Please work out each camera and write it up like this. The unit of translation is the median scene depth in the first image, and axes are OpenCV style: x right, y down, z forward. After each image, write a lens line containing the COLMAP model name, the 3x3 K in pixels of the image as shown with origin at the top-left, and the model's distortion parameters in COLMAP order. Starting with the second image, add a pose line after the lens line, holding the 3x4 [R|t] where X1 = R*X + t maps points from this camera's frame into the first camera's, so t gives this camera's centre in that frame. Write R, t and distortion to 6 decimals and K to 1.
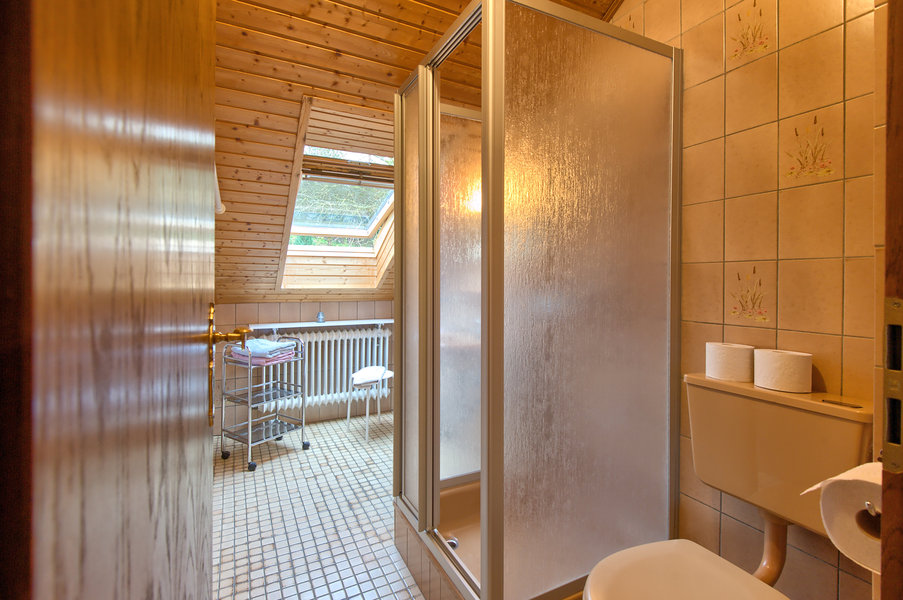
lens RADIAL K [[429.2, 0, 453.2], [0, 429.2, 293.4], [0, 0, 1]] dist [-0.000752, -0.003307]
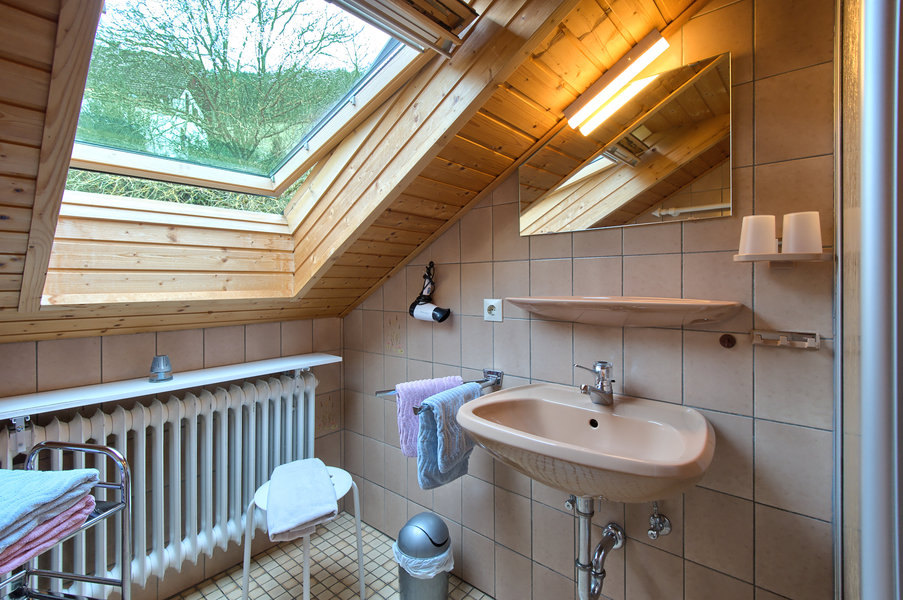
lens RADIAL K [[429.2, 0, 466.0], [0, 429.2, 287.8], [0, 0, 1]] dist [-0.000752, -0.003307]
pose [[0.921824, -0.014937, 0.387321, -0.210156], [0.020757, 0.999726, -0.010846, -0.015062], [-0.387053, 0.018037, 0.921881, 0.530459]]
